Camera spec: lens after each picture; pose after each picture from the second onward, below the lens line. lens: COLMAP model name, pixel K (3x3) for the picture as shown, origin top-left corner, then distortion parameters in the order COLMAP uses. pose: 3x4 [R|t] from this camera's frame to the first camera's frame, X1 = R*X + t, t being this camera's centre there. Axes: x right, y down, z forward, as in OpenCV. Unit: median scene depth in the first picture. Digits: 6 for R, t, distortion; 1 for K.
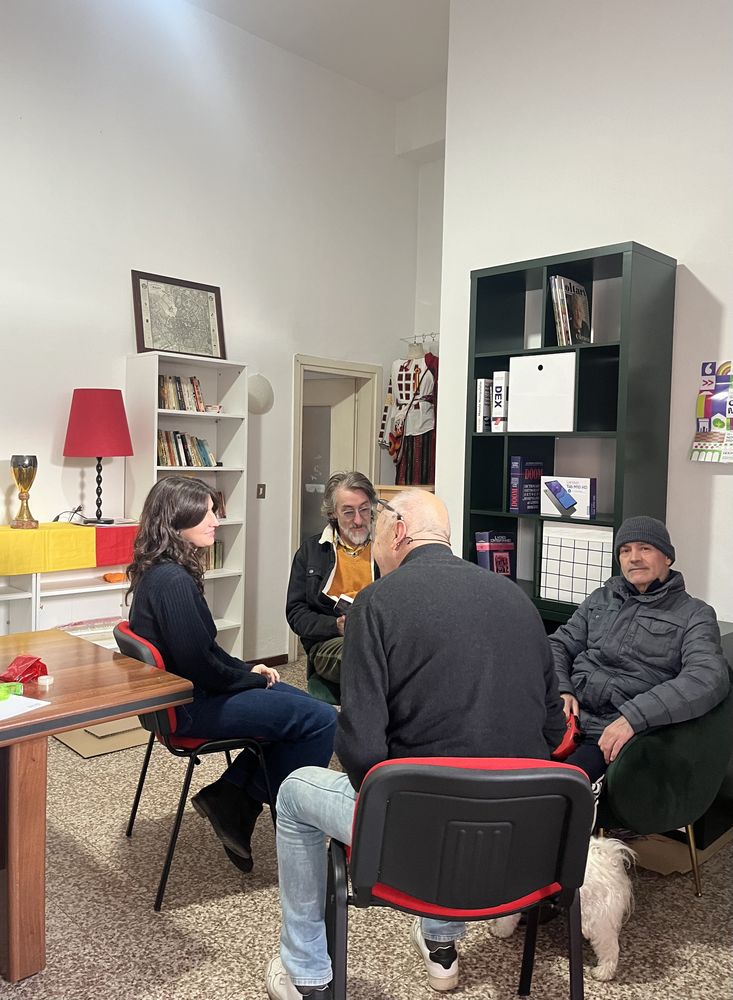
lens RADIAL K [[793.6, 0, 349.5], [0, 793.6, 486.9], [0, 0, 1]] dist [0.051846, -0.001746]
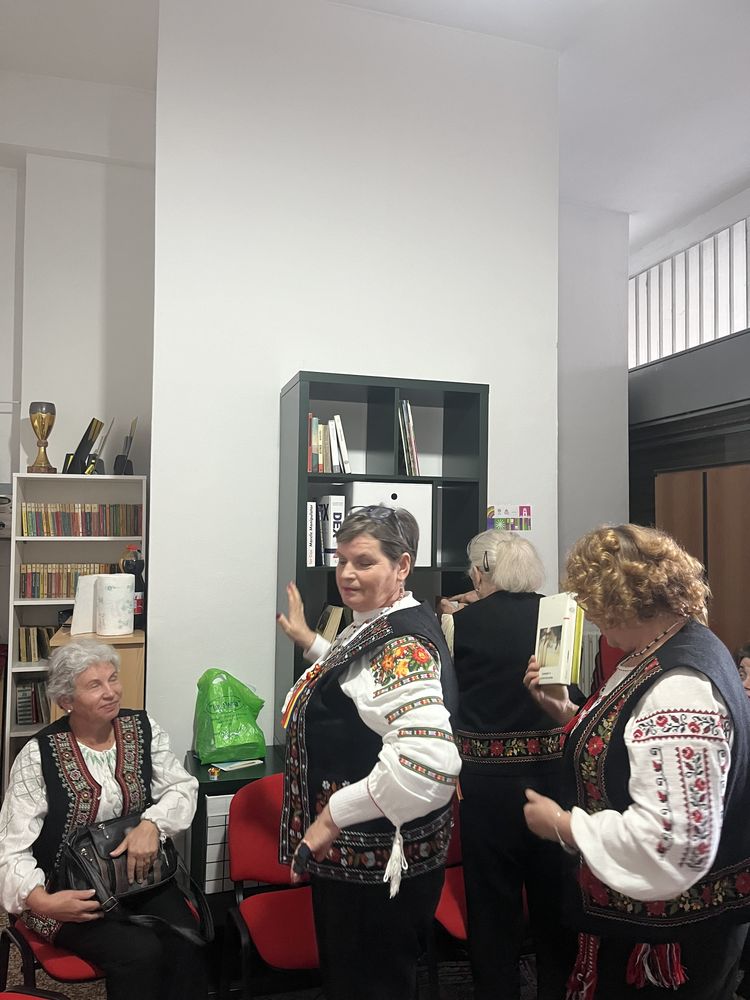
lens RADIAL K [[760.7, 0, 375.0], [0, 760.7, 500.0], [0, 0, 1]] dist [0.050147, -0.087784]
pose [[0.458053, 0.015217, 0.888794, -0.460381], [0.034125, 0.998815, -0.034687, -0.098191], [-0.888269, 0.046219, 0.456992, 0.526030]]
